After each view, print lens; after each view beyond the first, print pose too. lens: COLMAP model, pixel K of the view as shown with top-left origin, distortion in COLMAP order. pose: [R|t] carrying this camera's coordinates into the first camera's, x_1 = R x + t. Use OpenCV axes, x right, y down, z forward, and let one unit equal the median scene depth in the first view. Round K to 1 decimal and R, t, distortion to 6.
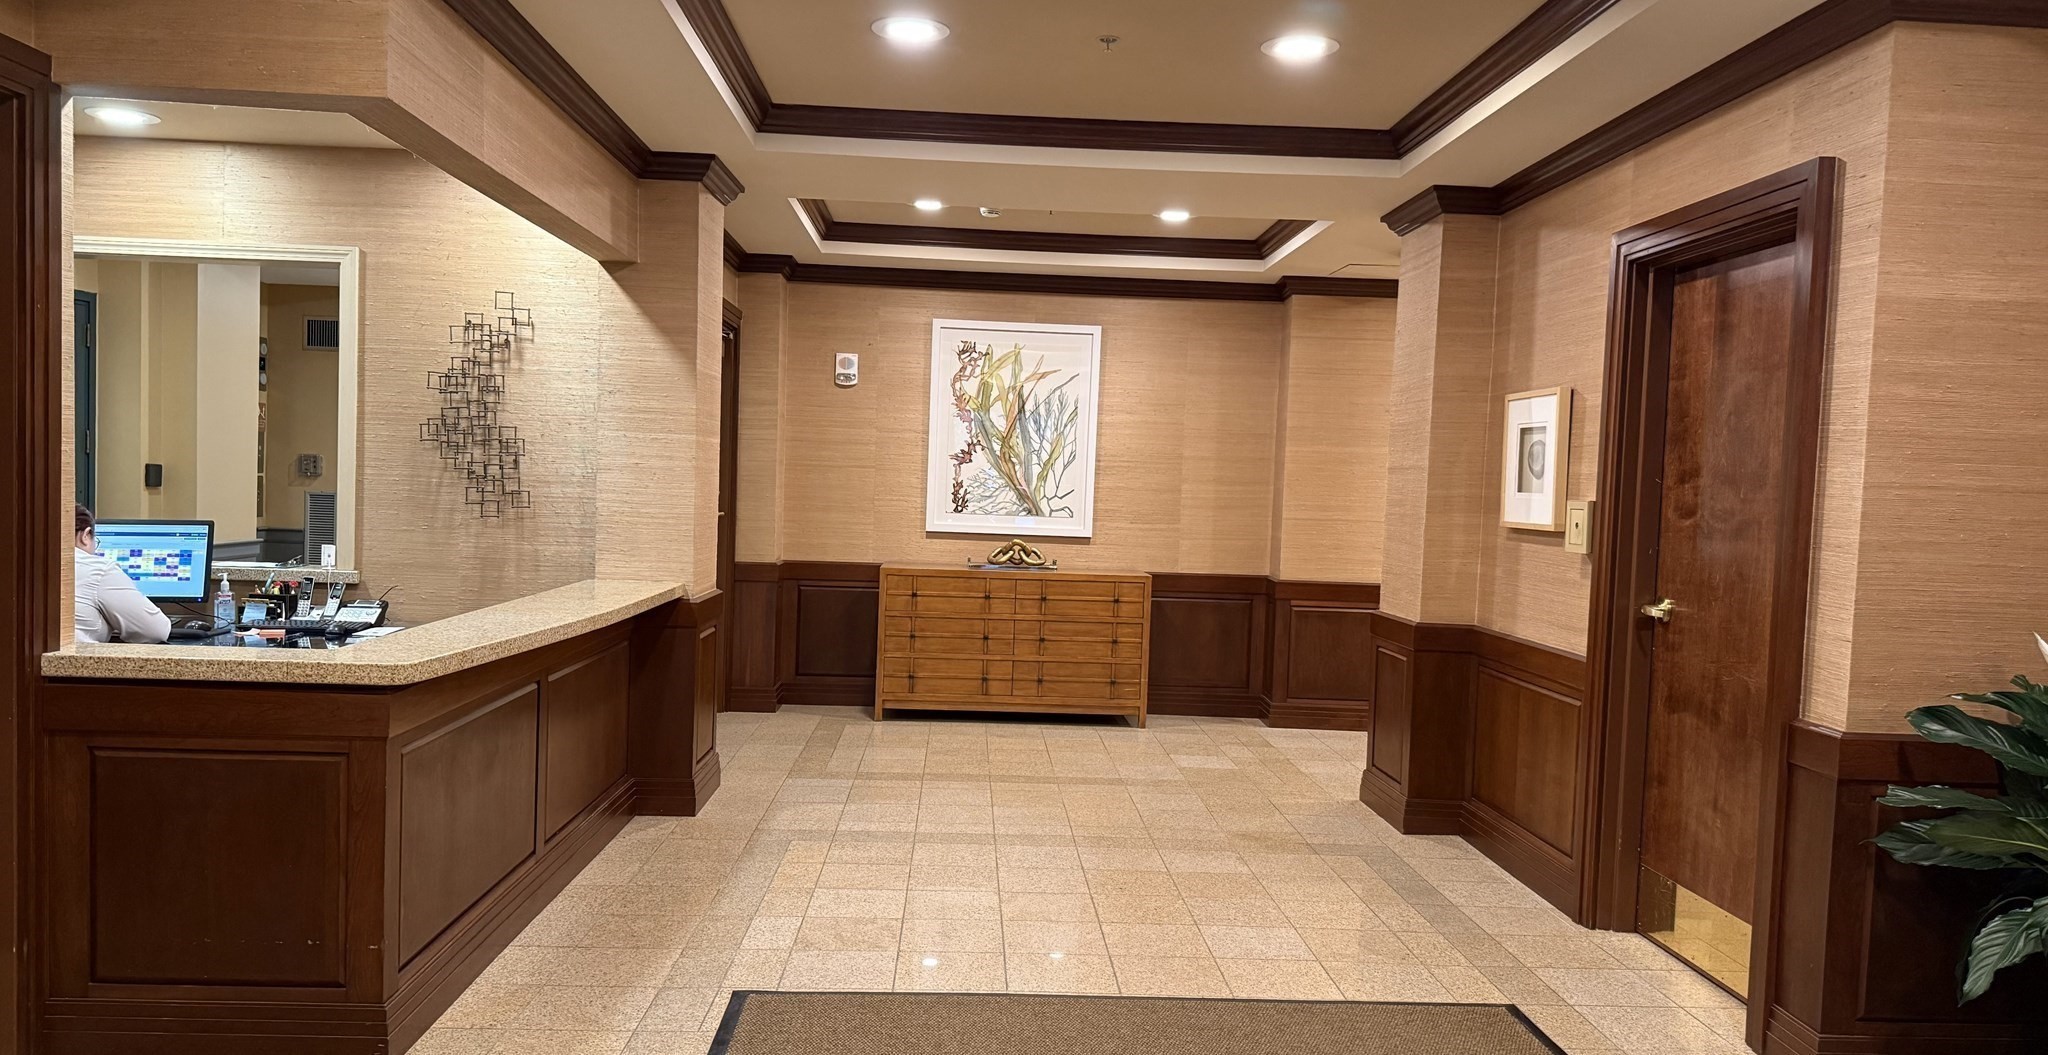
lens RADIAL K [[1408.4, 0, 1023.7], [0, 1408.4, 564.5], [0, 0, 1]] dist [0.000606, 0.000064]
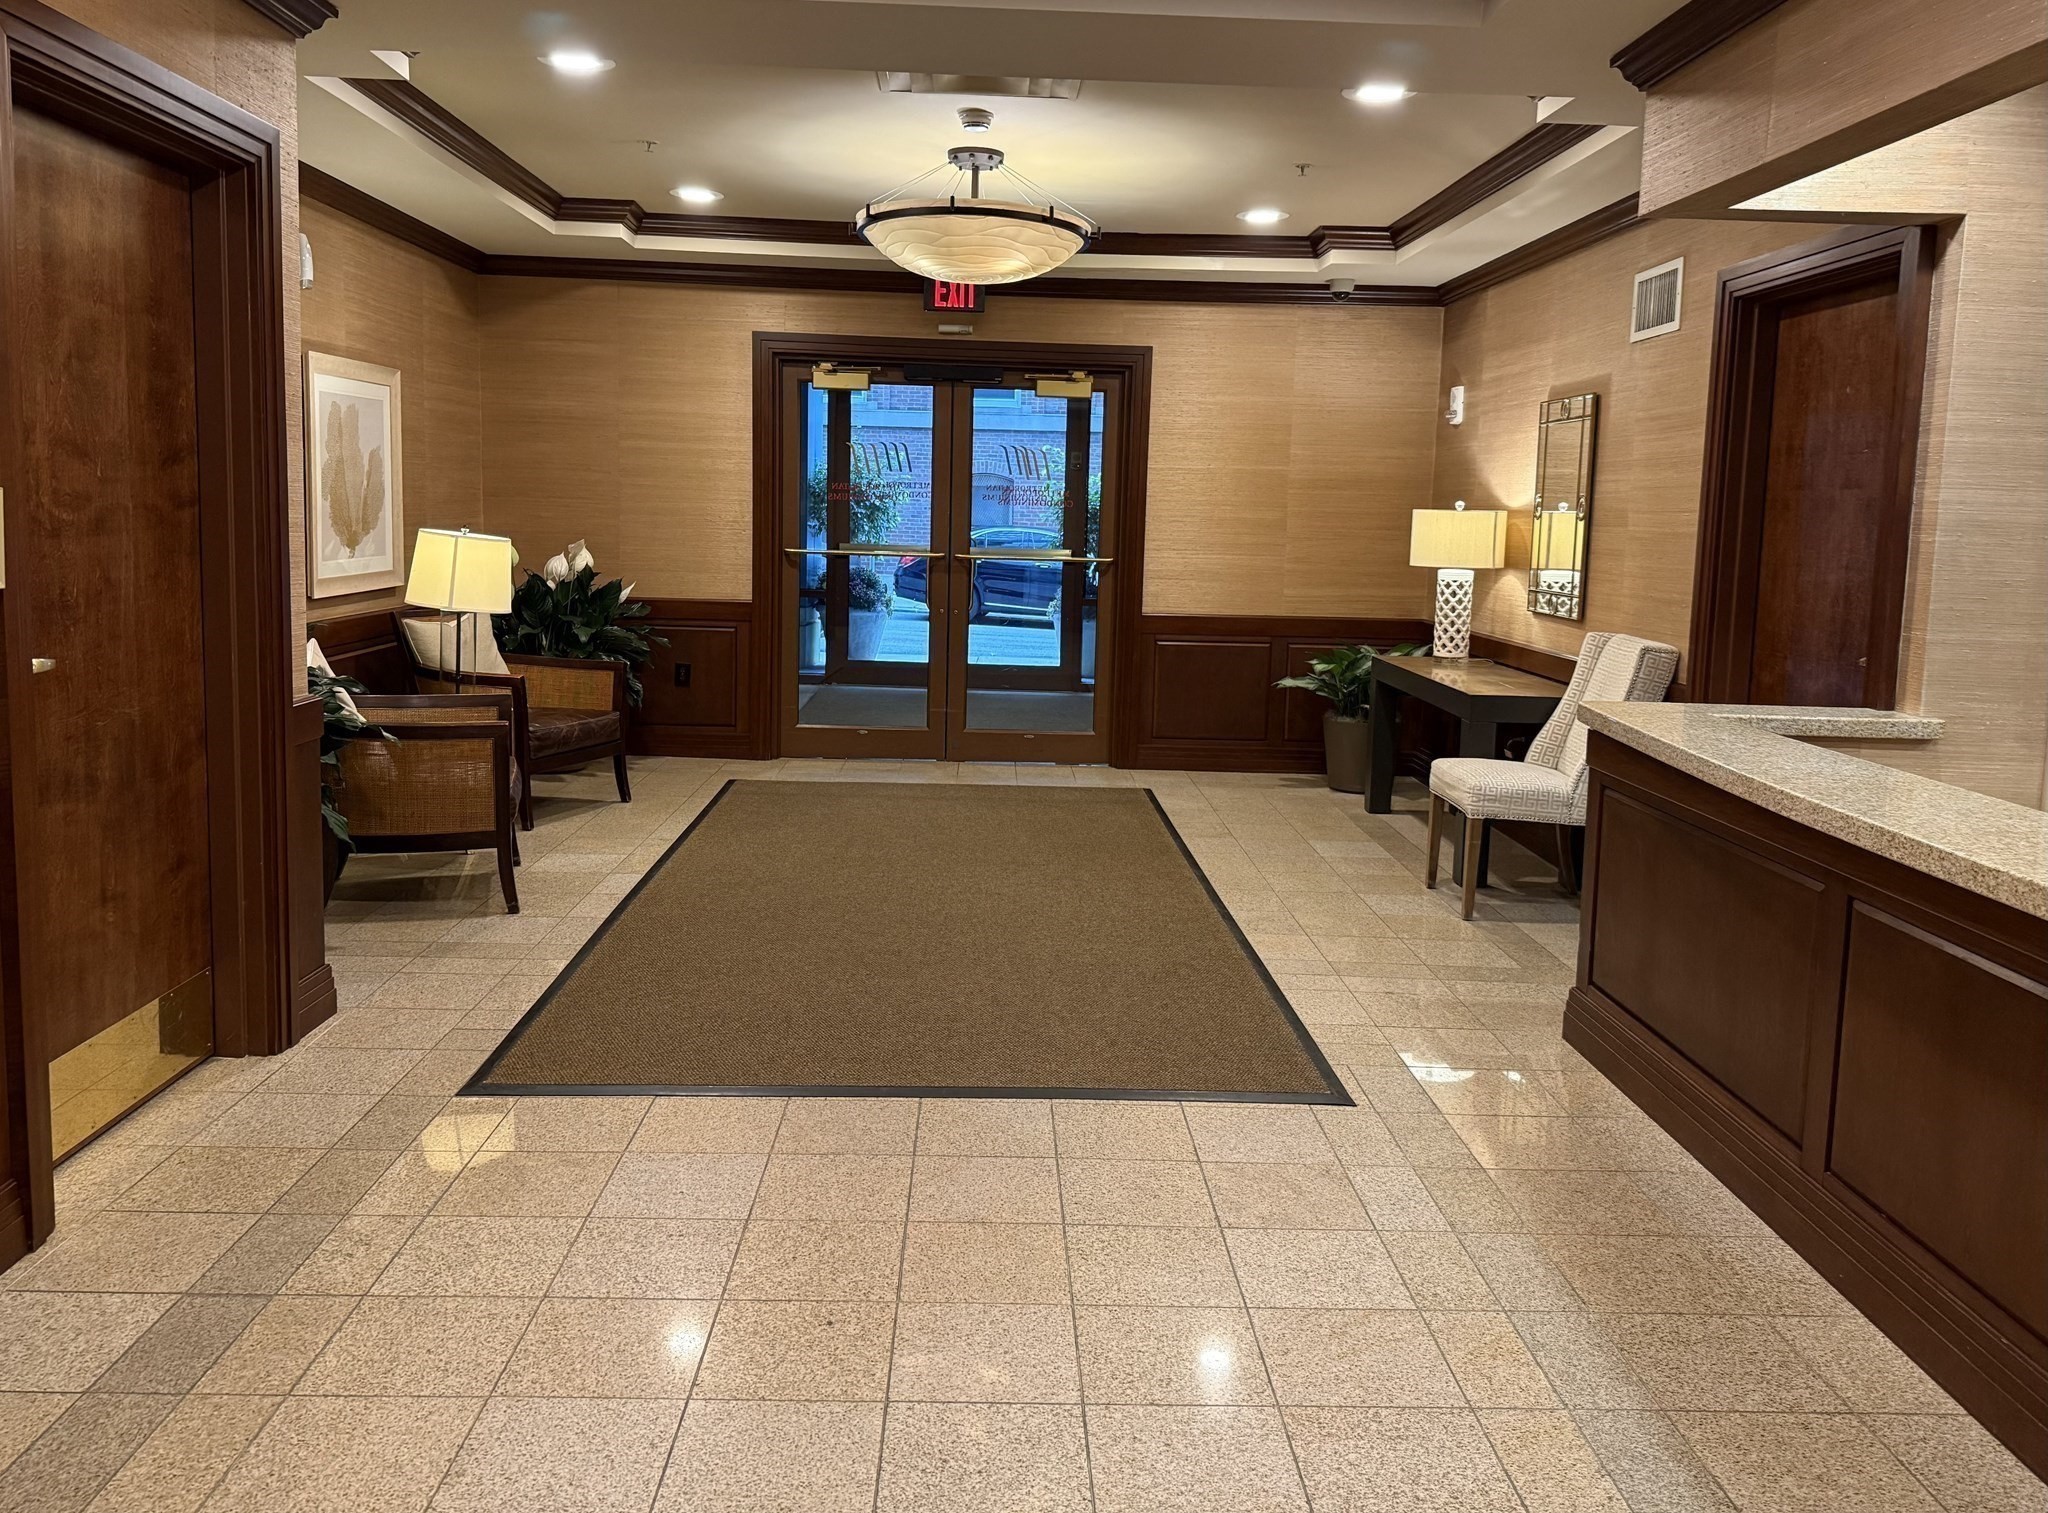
lens RADIAL K [[1888.5, 0, 1024.0], [0, 1888.5, 756.5], [0, 0, 1]] dist [-0.017752, -0.012846]
pose [[-0.997960, -0.063599, 0.005610, 0.010955], [-0.061400, 0.980093, 0.188807, -0.113330], [-0.017506, 0.188078, -0.981998, 1.892309]]
